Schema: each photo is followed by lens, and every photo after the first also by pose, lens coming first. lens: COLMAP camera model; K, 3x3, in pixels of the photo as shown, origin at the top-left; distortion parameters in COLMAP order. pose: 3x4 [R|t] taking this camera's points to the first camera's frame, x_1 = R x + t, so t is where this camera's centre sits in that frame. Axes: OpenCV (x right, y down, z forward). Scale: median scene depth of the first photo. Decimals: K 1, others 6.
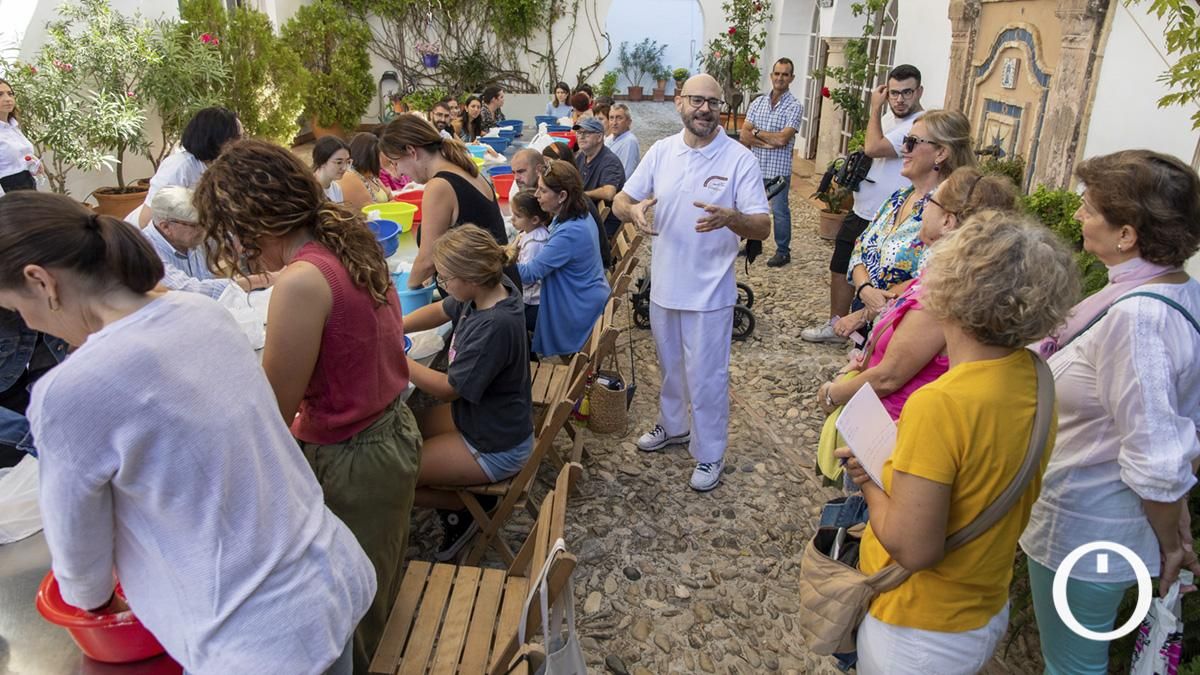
lens RADIAL K [[874.3, 0, 600.5], [0, 874.3, 335.1], [0, 0, 1]] dist [0.008738, -0.005816]
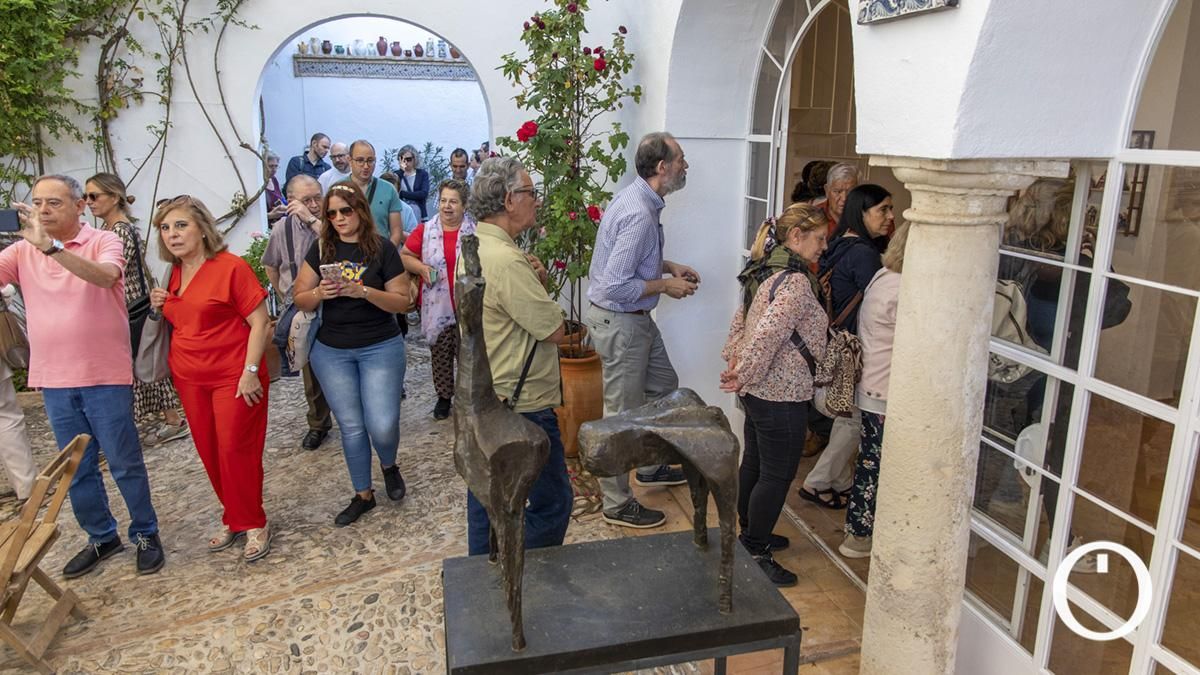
lens RADIAL K [[874.3, 0, 599.1], [0, 874.3, 339.3], [0, 0, 1]] dist [0.008738, -0.005816]
pose [[0.985870, -0.052025, 0.159227, 0.115624], [0.067684, 0.993216, -0.094553, -0.227114], [-0.153228, 0.103994, 0.982704, 0.652032]]
